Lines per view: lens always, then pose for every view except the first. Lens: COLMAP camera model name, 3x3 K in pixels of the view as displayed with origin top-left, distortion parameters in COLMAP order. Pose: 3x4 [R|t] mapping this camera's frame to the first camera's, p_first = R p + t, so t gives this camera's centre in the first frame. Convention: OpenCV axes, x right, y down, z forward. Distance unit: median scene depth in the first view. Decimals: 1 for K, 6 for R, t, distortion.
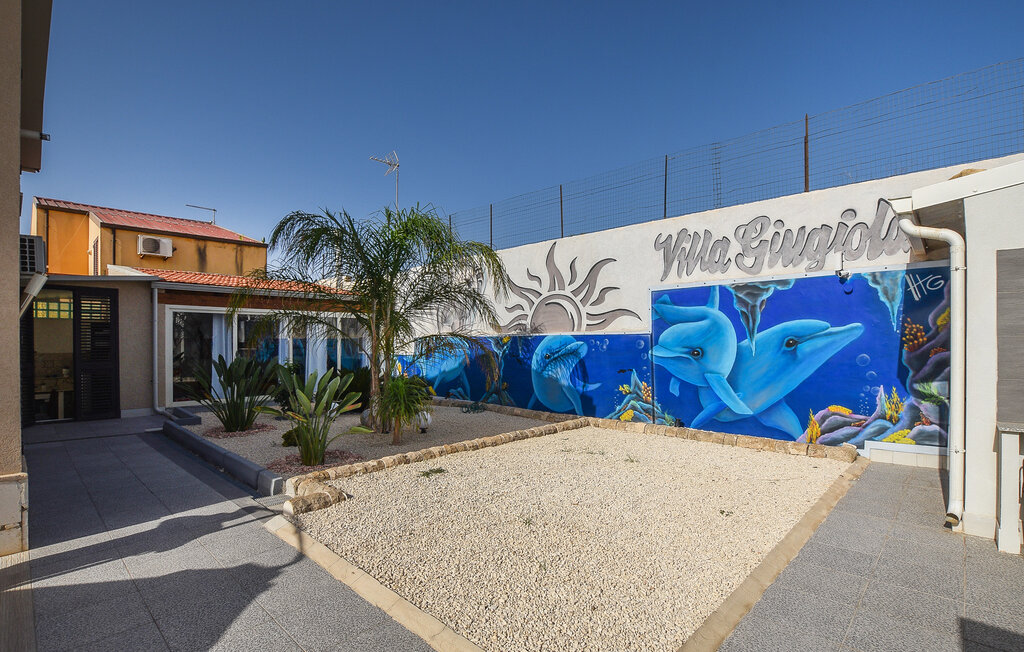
lens RADIAL K [[499.2, 0, 511.1], [0, 499.2, 340.1], [0, 0, 1]] dist [0.024738, 0.000183]
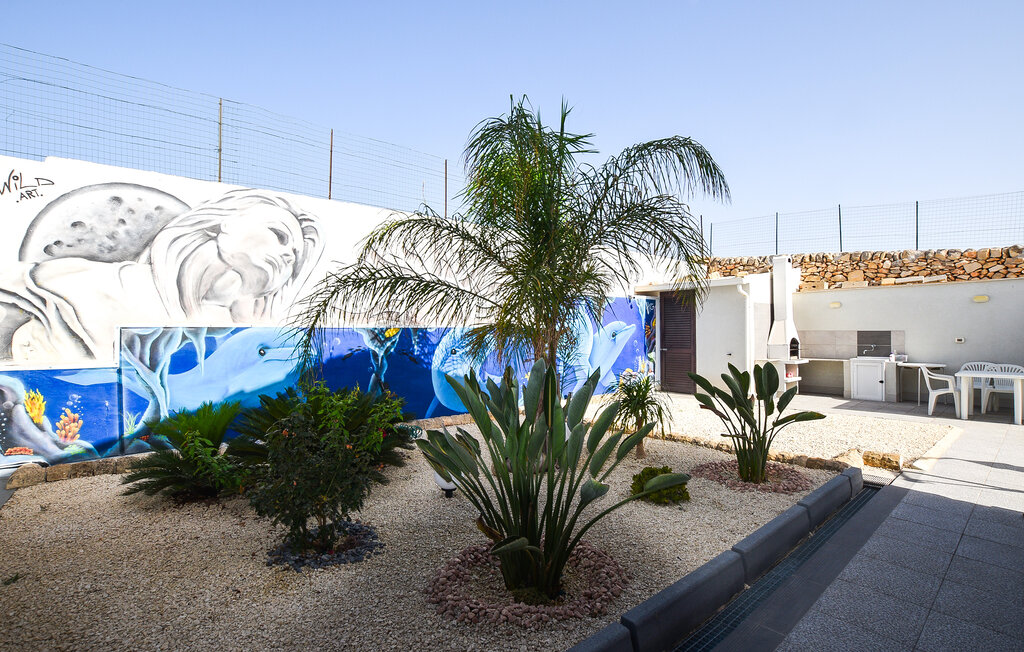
lens RADIAL K [[478.1, 0, 509.5], [0, 478.1, 351.4], [0, 0, 1]] dist [-0.039931, -0.000156]
pose [[0.109695, -0.048662, 0.992773, -0.843049], [-0.008440, 0.998719, 0.049886, -0.012788], [-0.993929, -0.013851, 0.109144, 0.918265]]
